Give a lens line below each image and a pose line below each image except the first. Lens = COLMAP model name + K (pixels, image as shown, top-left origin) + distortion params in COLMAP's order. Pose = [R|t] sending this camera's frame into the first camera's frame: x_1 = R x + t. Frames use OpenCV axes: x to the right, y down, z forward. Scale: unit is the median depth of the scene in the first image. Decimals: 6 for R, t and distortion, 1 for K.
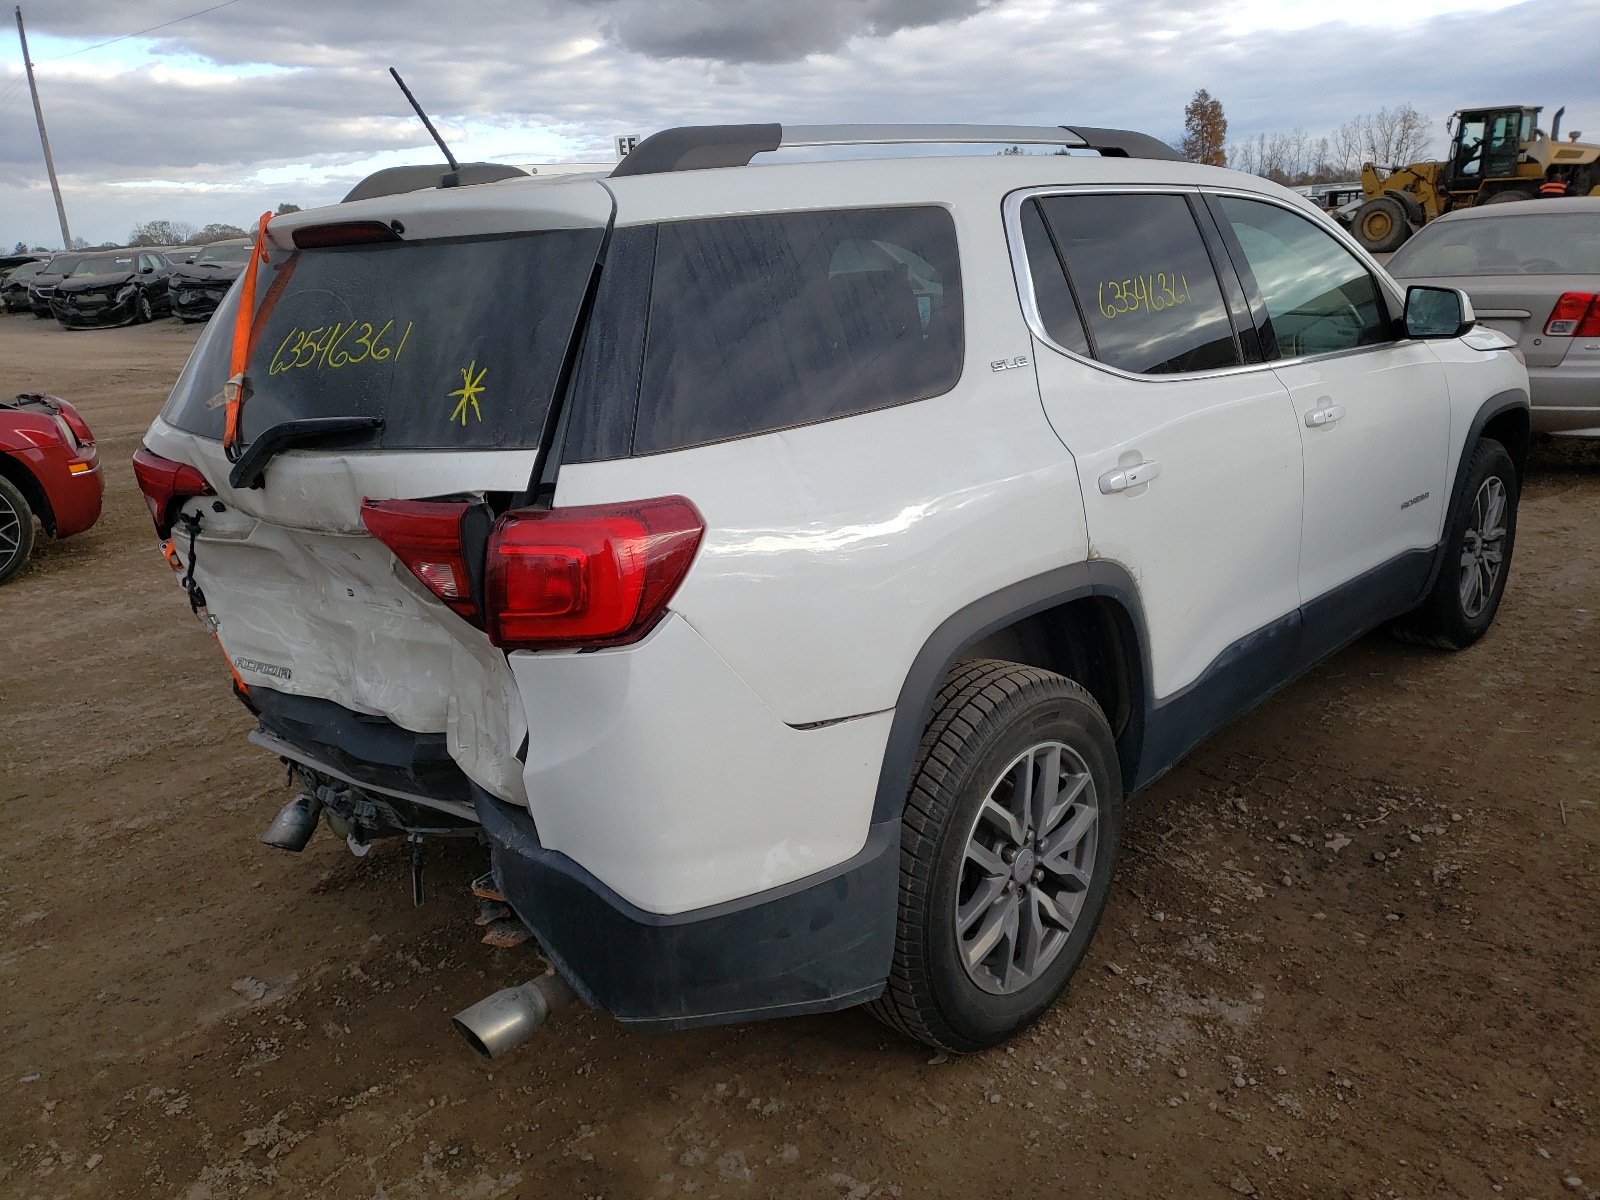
lens RADIAL K [[1207.5, 0, 800.0], [0, 1207.5, 600.0], [0, 0, 1]] dist [0.006131, 0.014662]
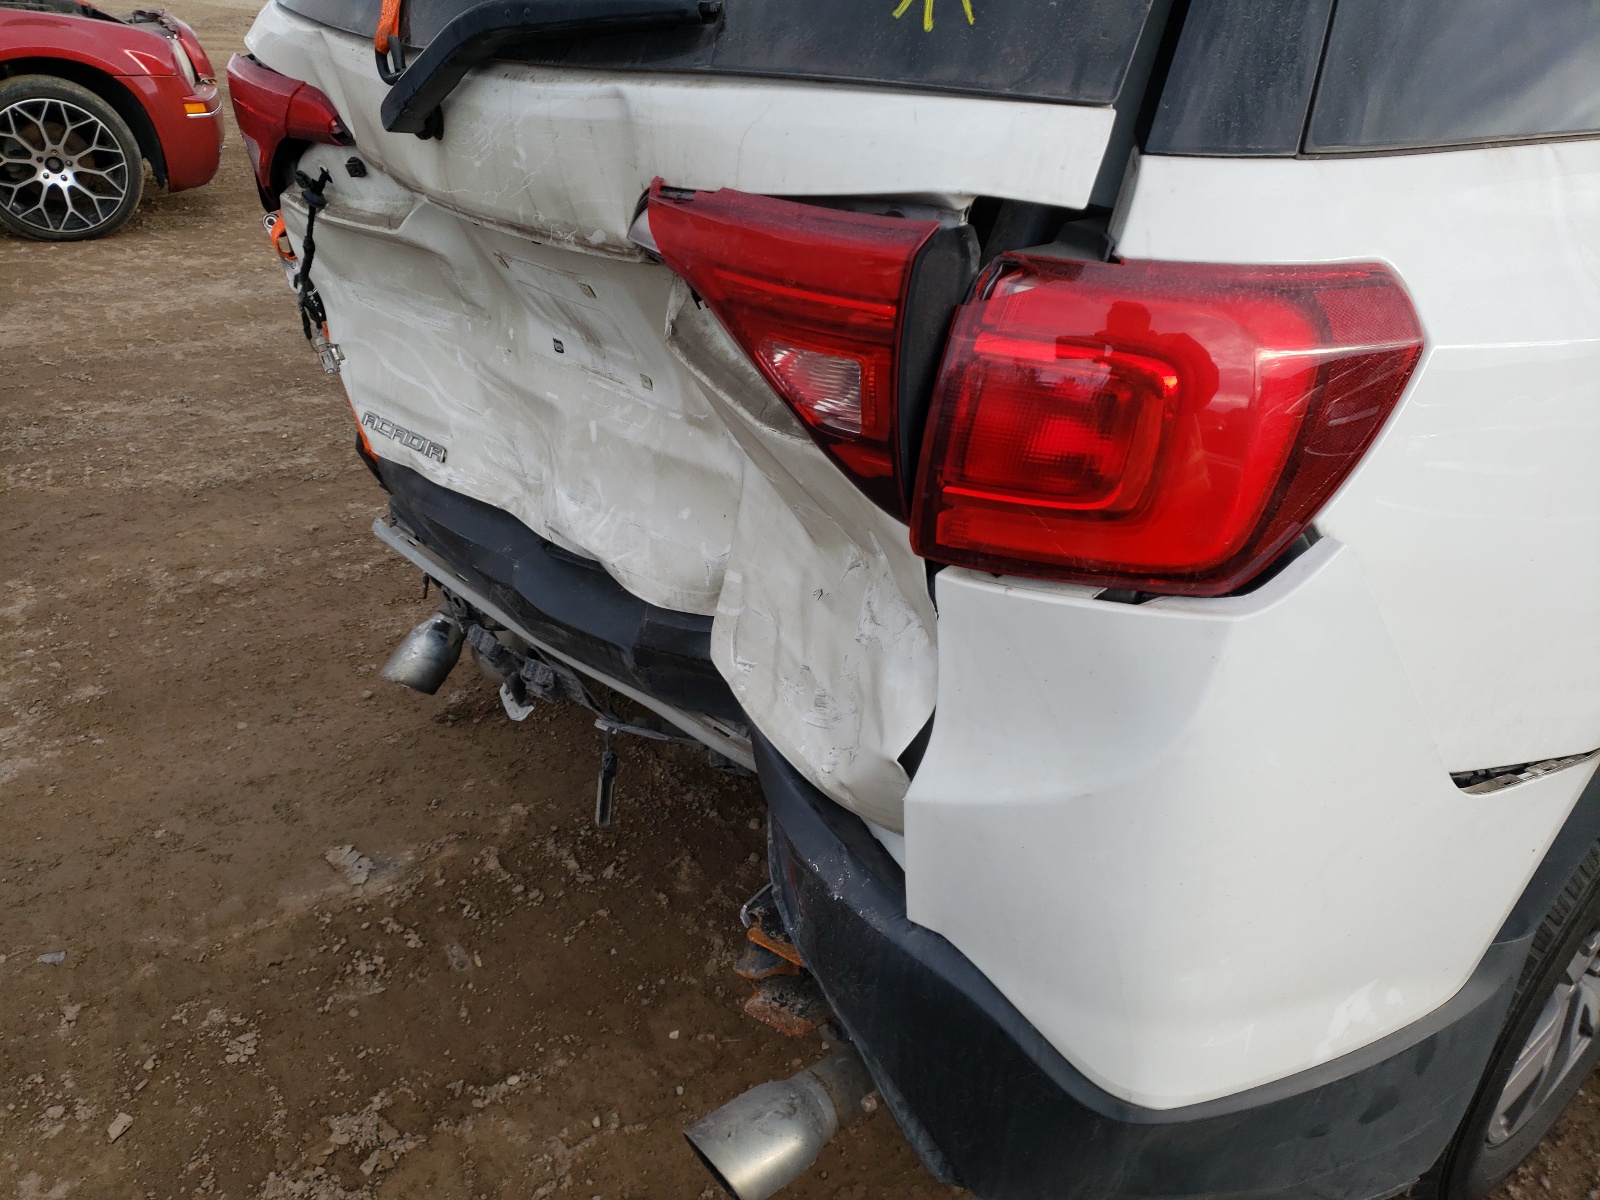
lens RADIAL K [[1246.9, 0, 800.0], [0, 1246.9, 600.0], [0, 0, 1]] dist [0.049117, -0.090249]
pose [[0.984855, 0.156732, -0.074133, -0.173970], [-0.139645, 0.970484, 0.196623, -0.020746], [0.102762, -0.183293, 0.977673, 0.355037]]
